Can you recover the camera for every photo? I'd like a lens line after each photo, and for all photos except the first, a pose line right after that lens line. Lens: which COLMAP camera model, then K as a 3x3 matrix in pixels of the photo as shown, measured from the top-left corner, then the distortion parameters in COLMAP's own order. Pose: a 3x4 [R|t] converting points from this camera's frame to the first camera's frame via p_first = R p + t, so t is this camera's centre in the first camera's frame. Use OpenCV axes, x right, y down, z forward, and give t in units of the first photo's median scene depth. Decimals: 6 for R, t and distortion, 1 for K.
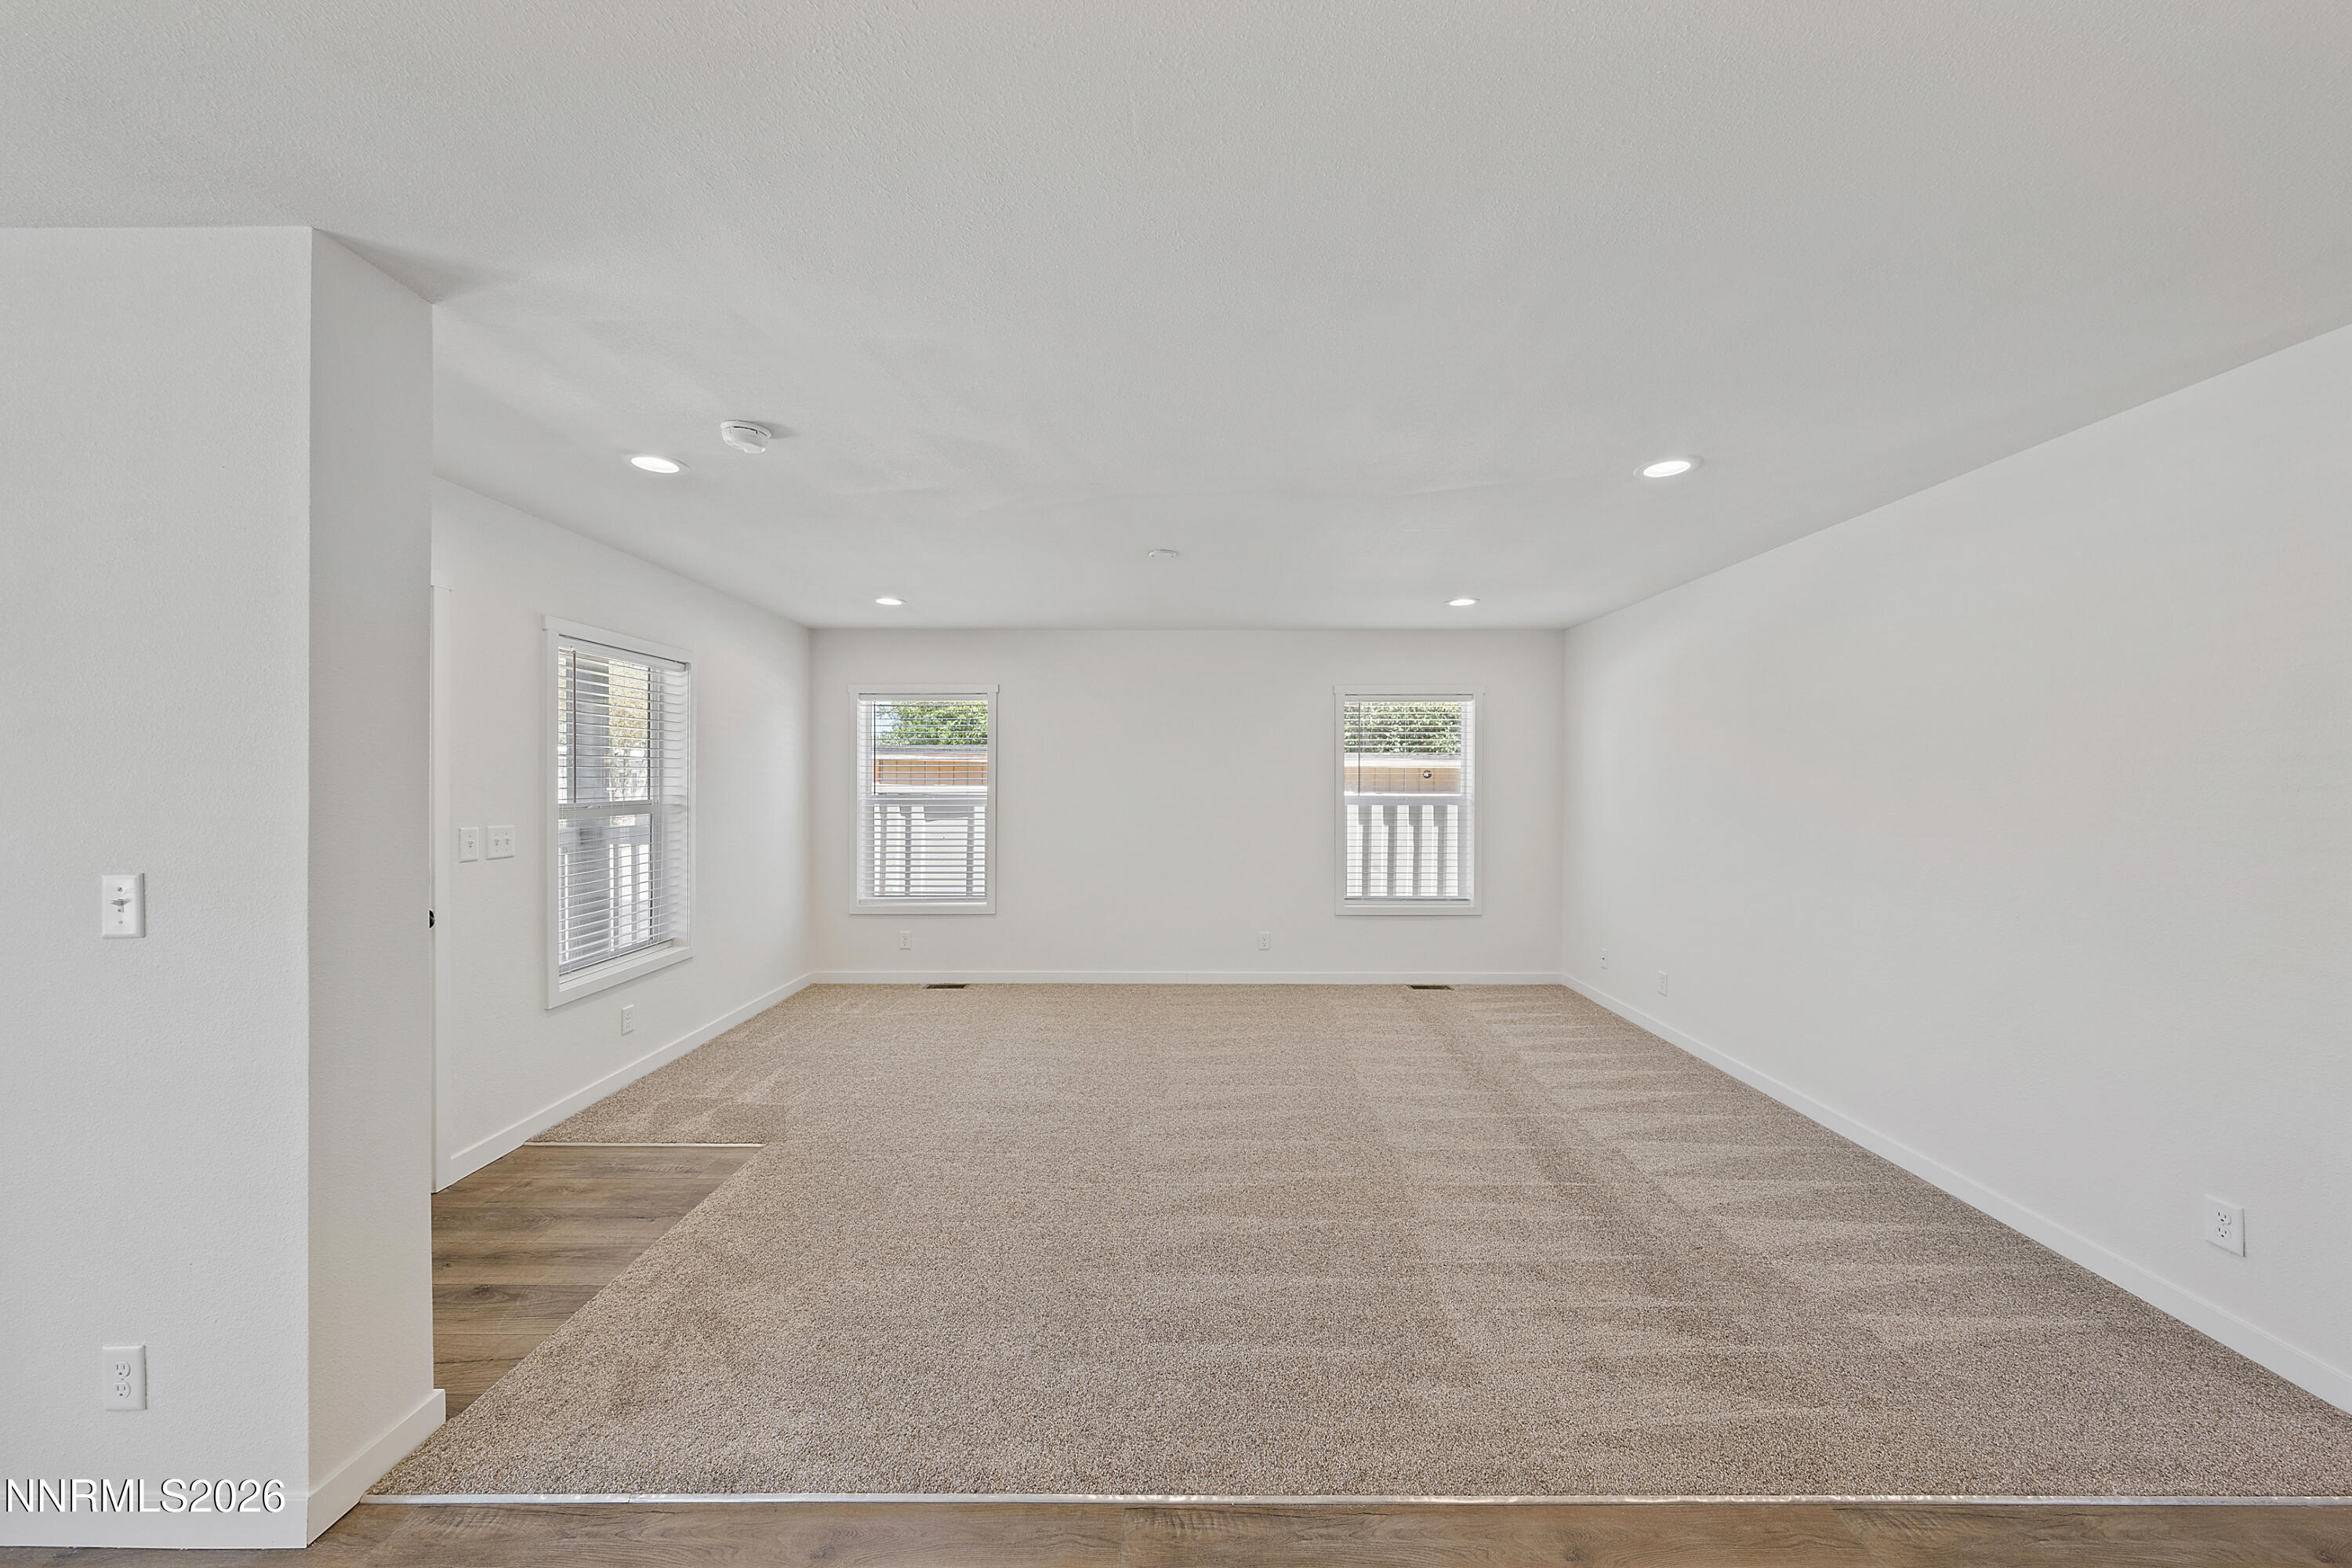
lens RADIAL K [[818.0, 0, 1183.3], [0, 818.0, 788.0], [0, 0, 1]] dist [0.000780, 0.000140]
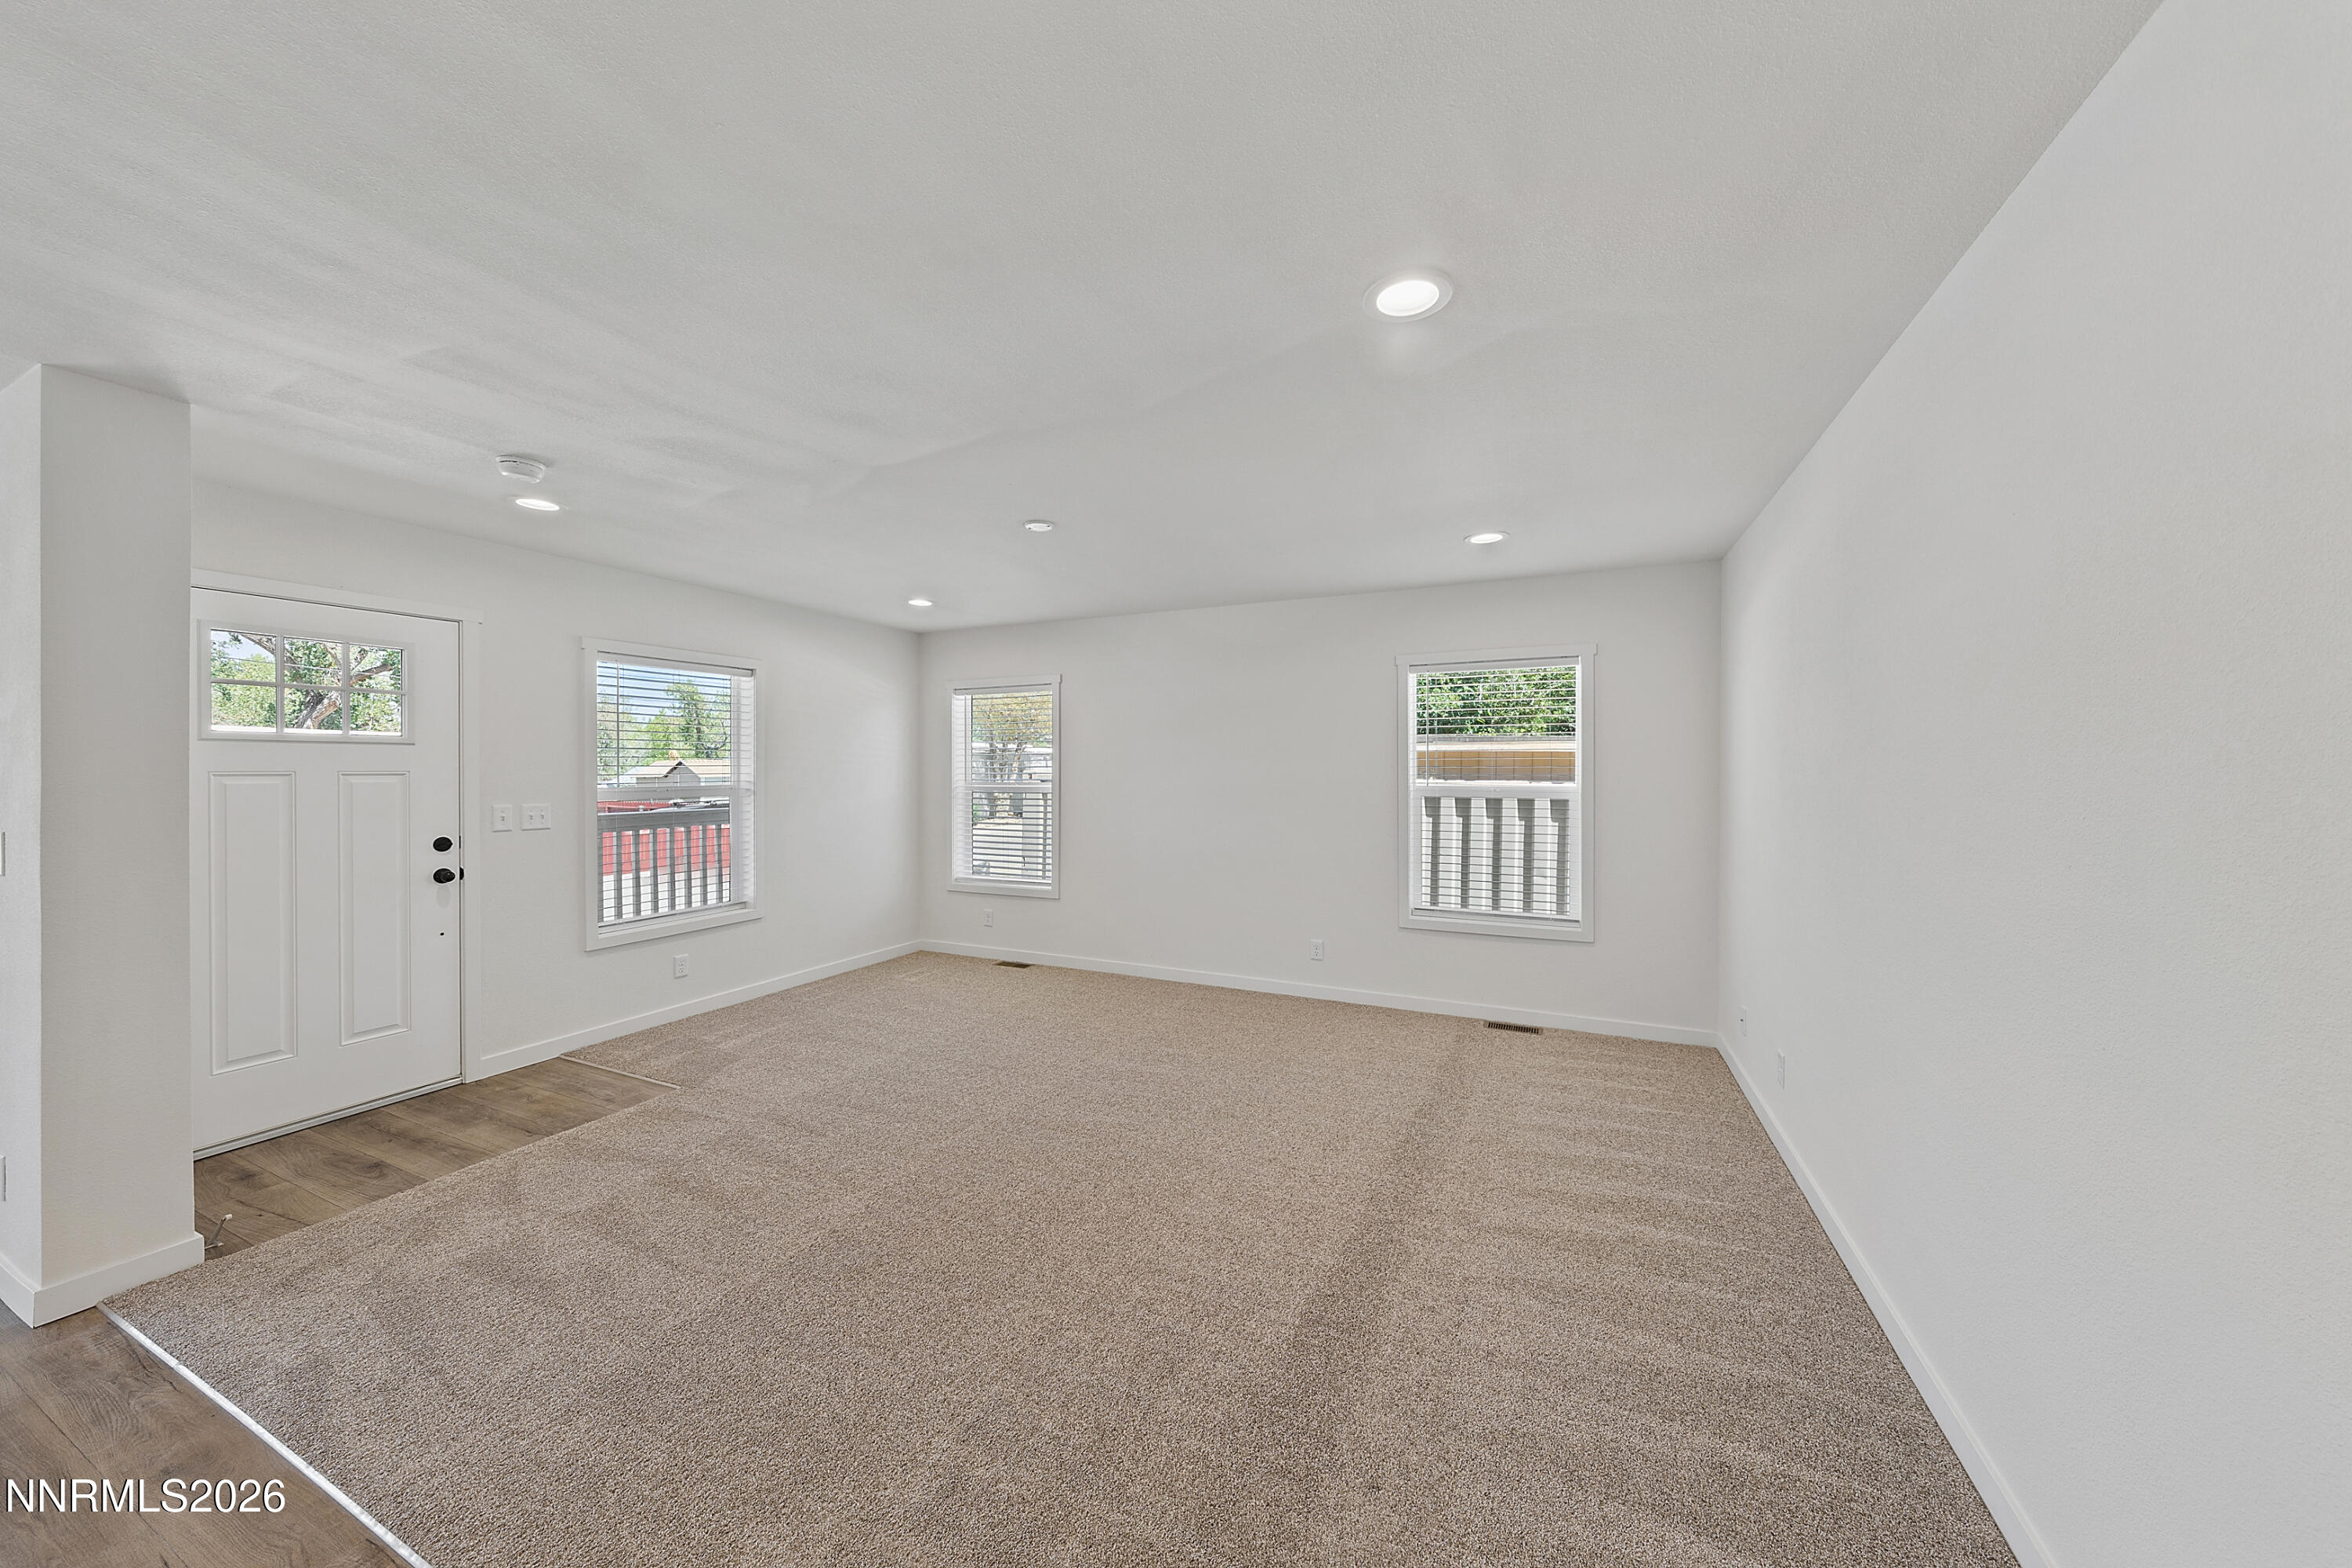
lens RADIAL K [[800.2, 0, 1182.7], [0, 800.2, 773.6], [0, 0, 1]] dist [0.000155, 0.000167]
pose [[0.907397, 0.000024, -0.420274, 0.541986], [-0.002004, 0.999989, -0.004270, 0.001542], [0.420269, 0.004717, 0.907387, 0.258236]]
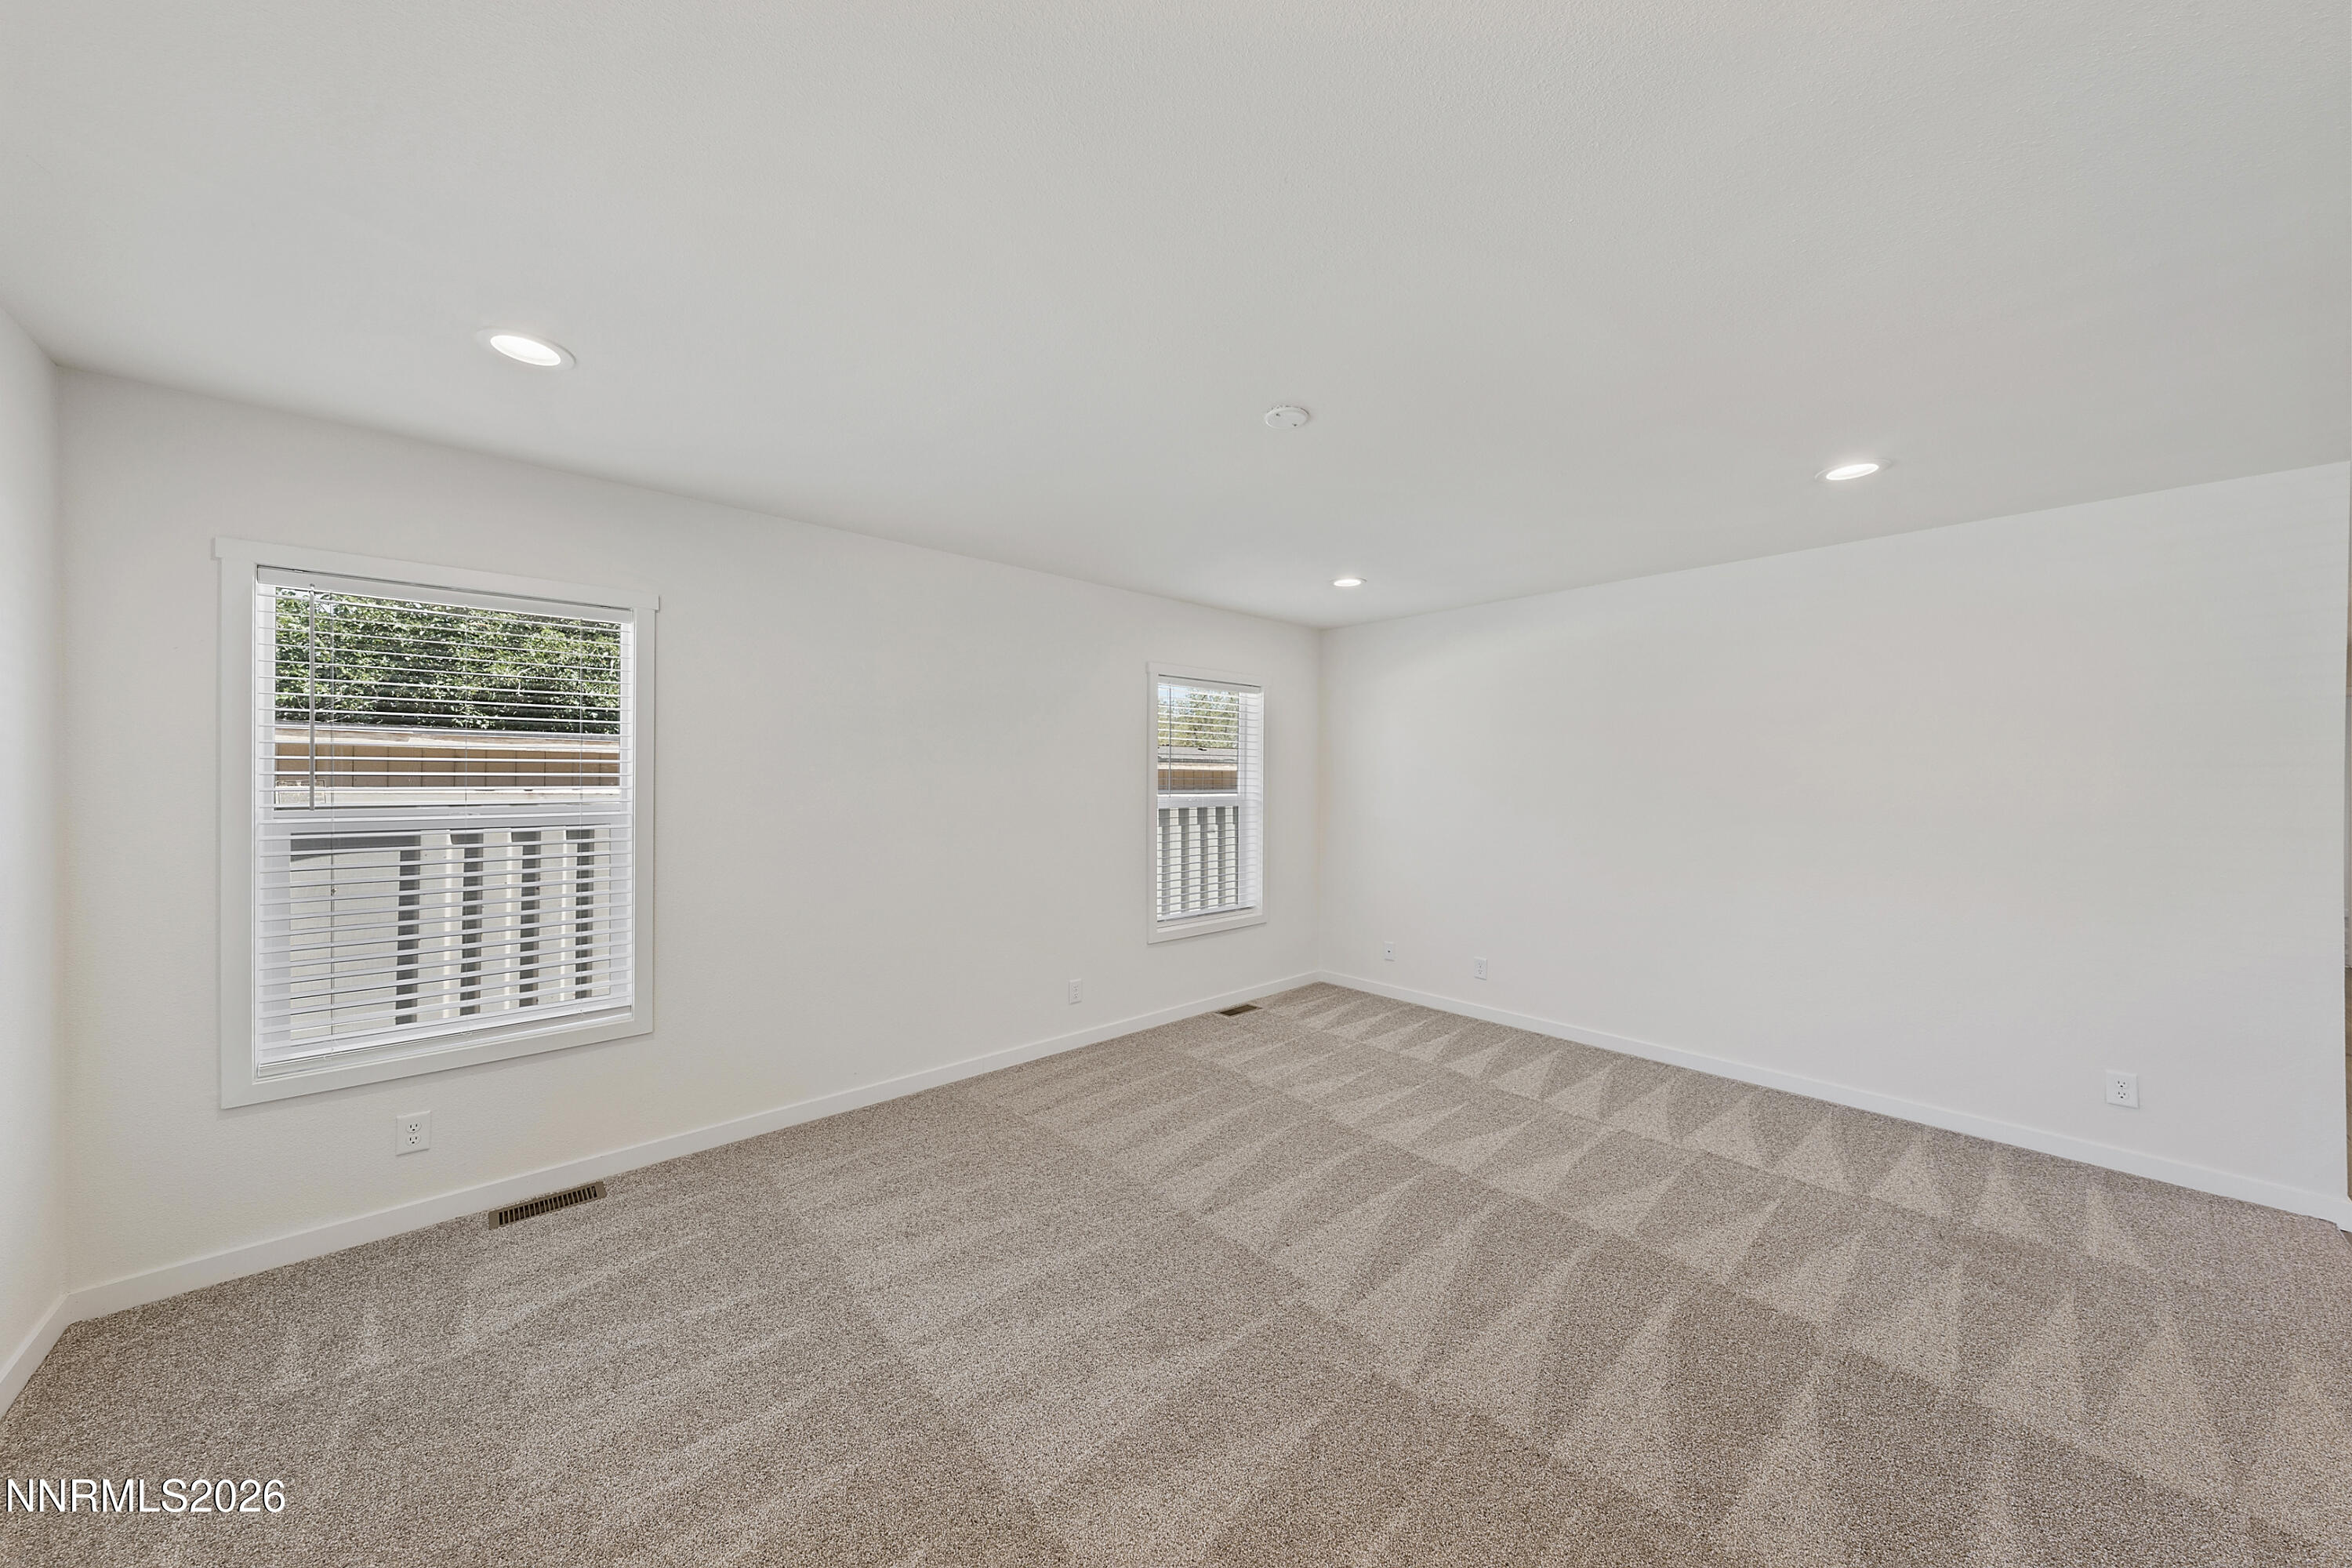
lens RADIAL K [[796.5, 0, 1184.3], [0, 796.5, 786.6], [0, 0, 1]] dist [-0.000363, -0.000035]
pose [[0.730547, -0.004114, 0.682851, -0.542277], [0.000031, 0.999982, 0.005992, -0.009813], [-0.682863, -0.004356, 0.730534, 0.654502]]
